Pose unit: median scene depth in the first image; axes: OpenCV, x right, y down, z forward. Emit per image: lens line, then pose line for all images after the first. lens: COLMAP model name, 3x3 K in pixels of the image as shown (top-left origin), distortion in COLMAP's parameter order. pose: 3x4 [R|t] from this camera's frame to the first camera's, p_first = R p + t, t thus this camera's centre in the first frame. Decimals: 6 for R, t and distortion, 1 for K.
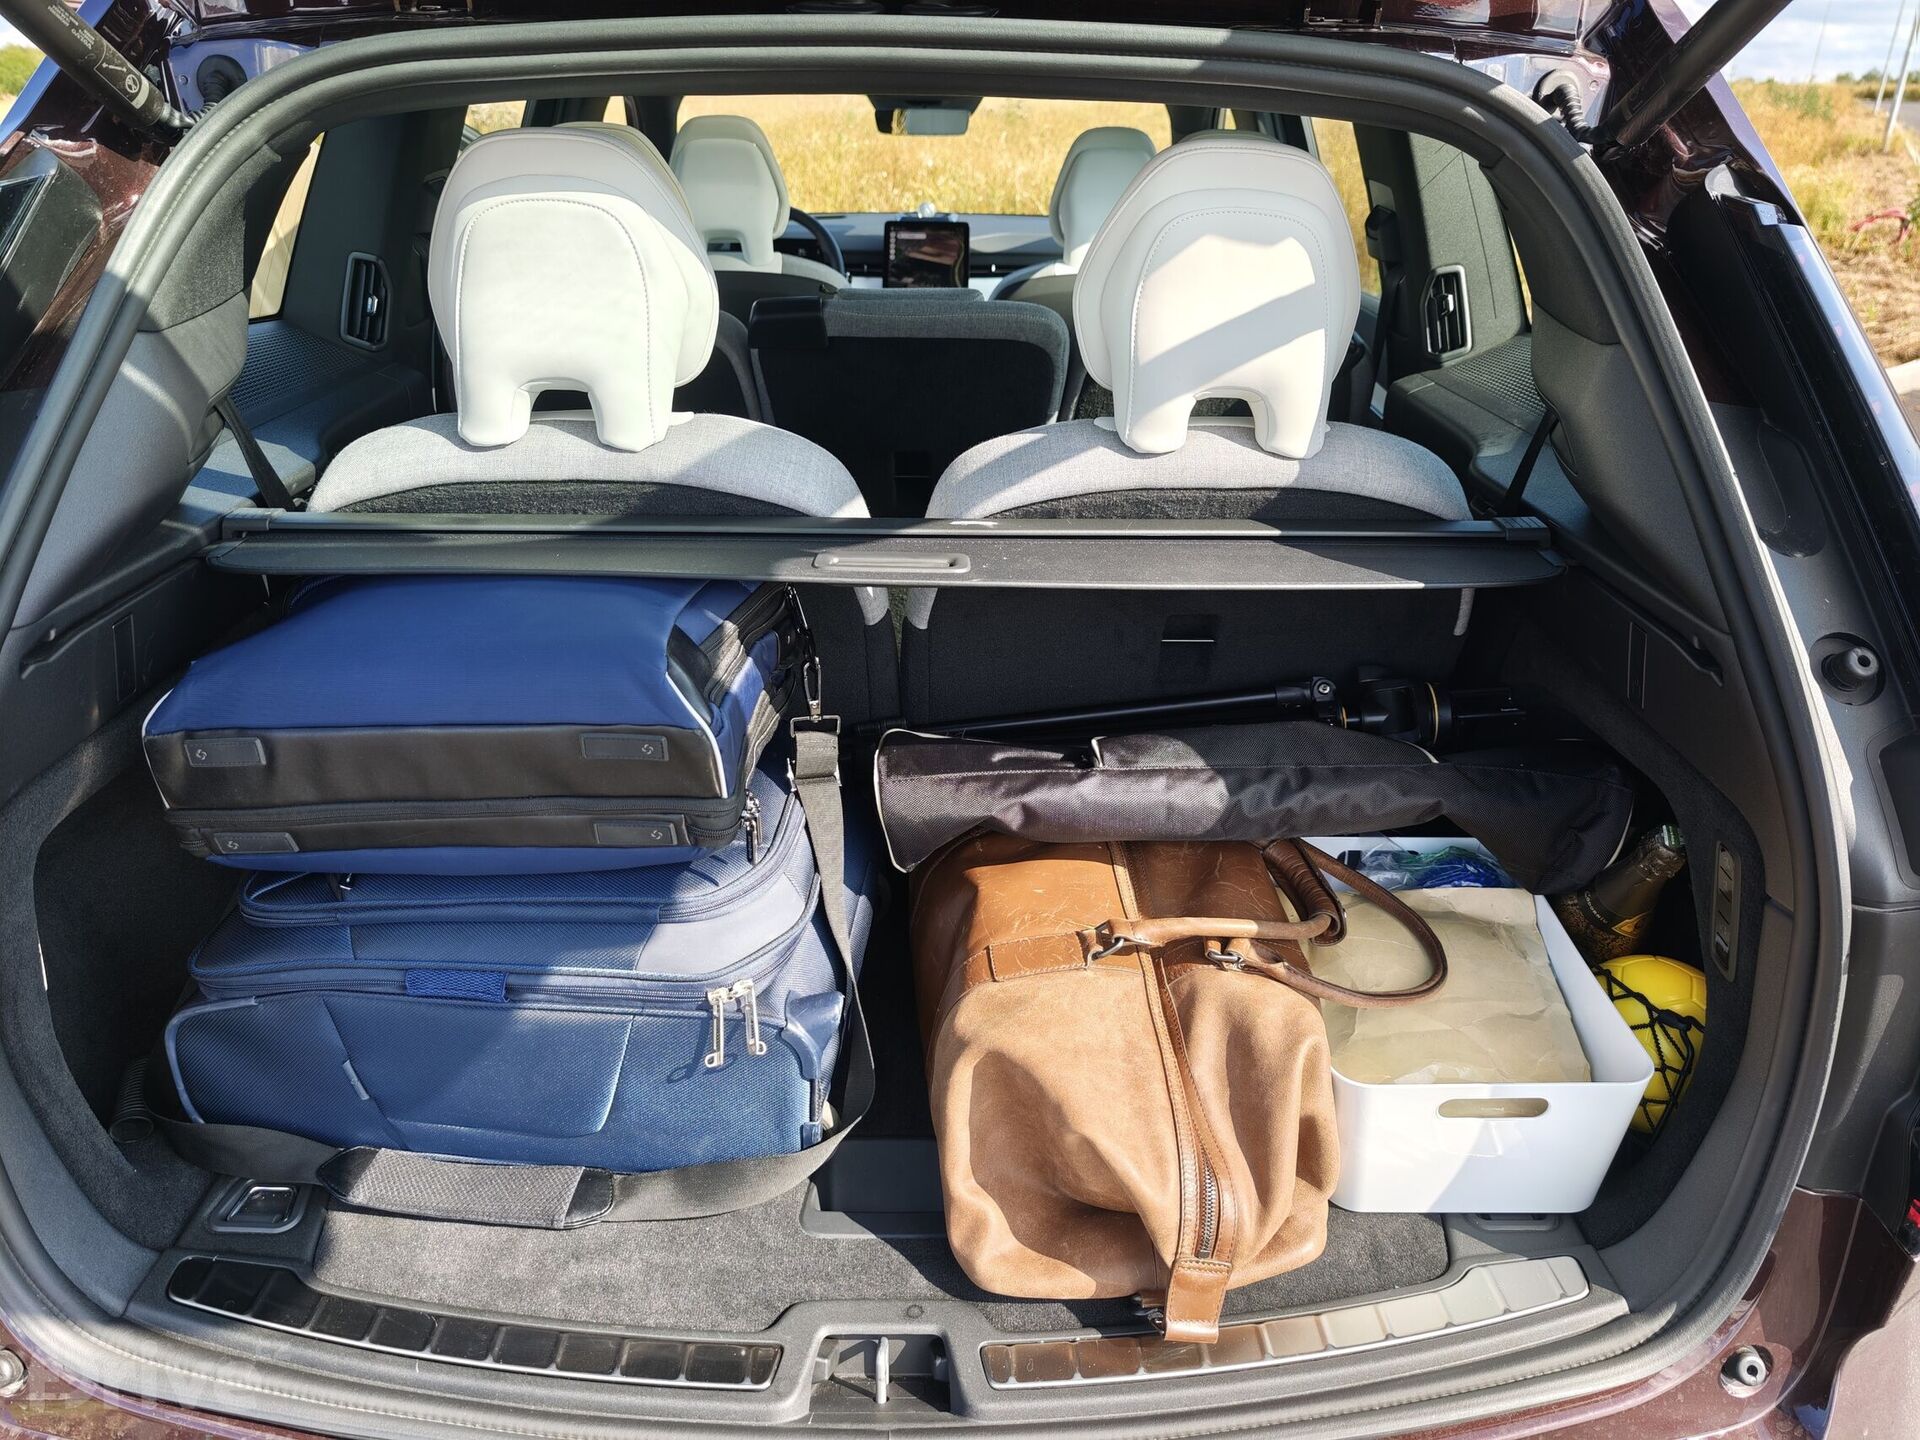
lens RADIAL K [[1289.8, 0, 969.3], [0, 1289.8, 712.6], [0, 0, 1]] dist [0.001191, -0.016661]
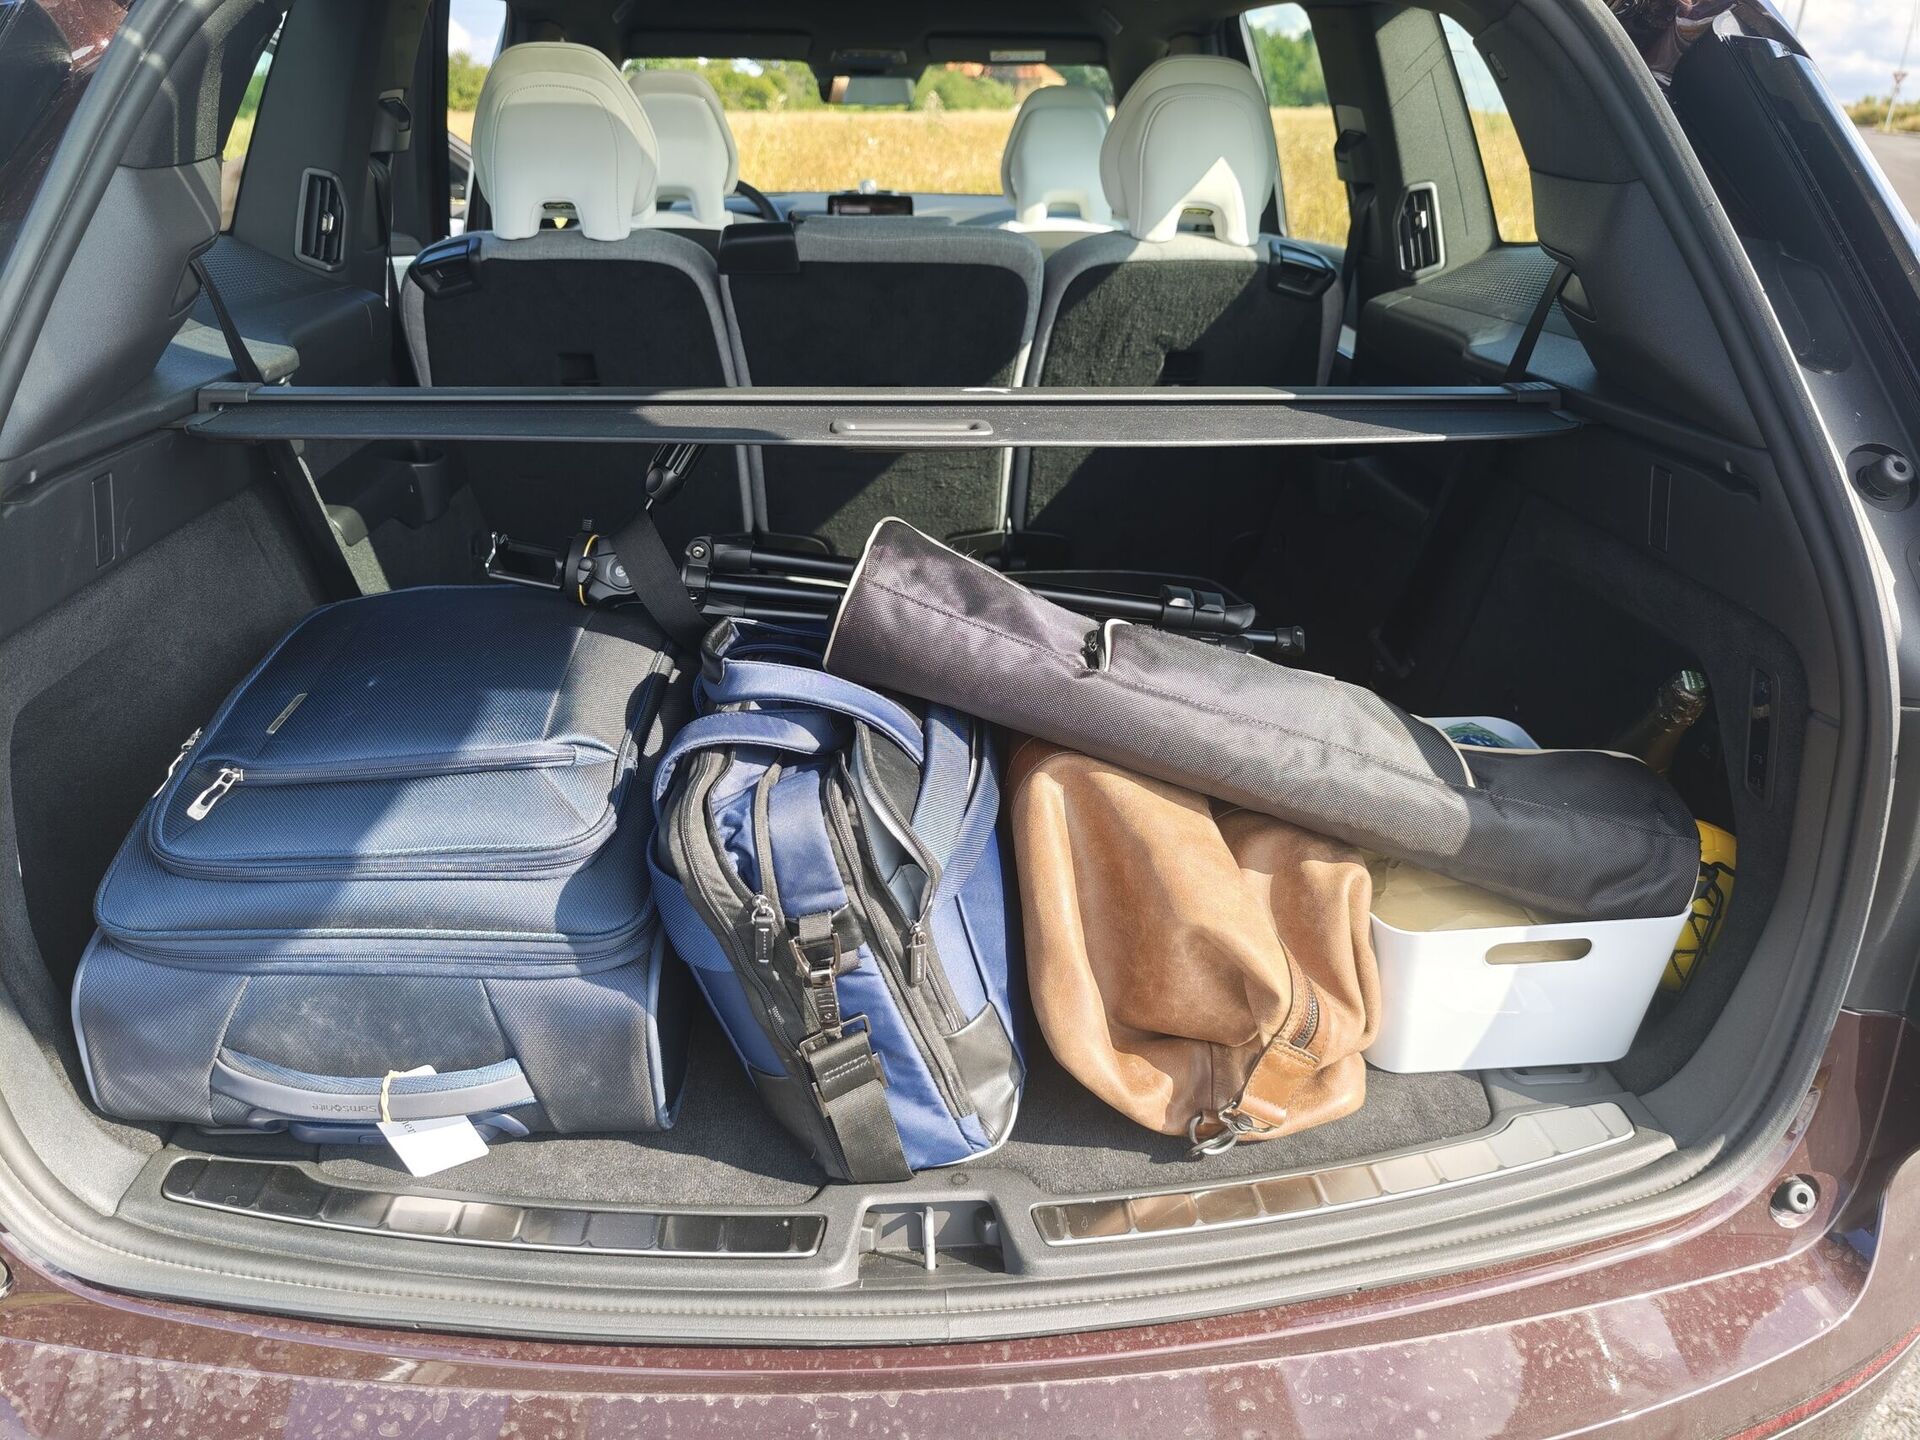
lens RADIAL K [[1289.8, 0, 957.1], [0, 1289.8, 731.9], [0, 0, 1]] dist [0.001191, -0.016661]
pose [[0.998379, -0.023239, 0.051955, -0.086761], [0.023775, 0.999670, -0.009723, 0.139103], [-0.051712, 0.010943, 0.998602, 0.030218]]
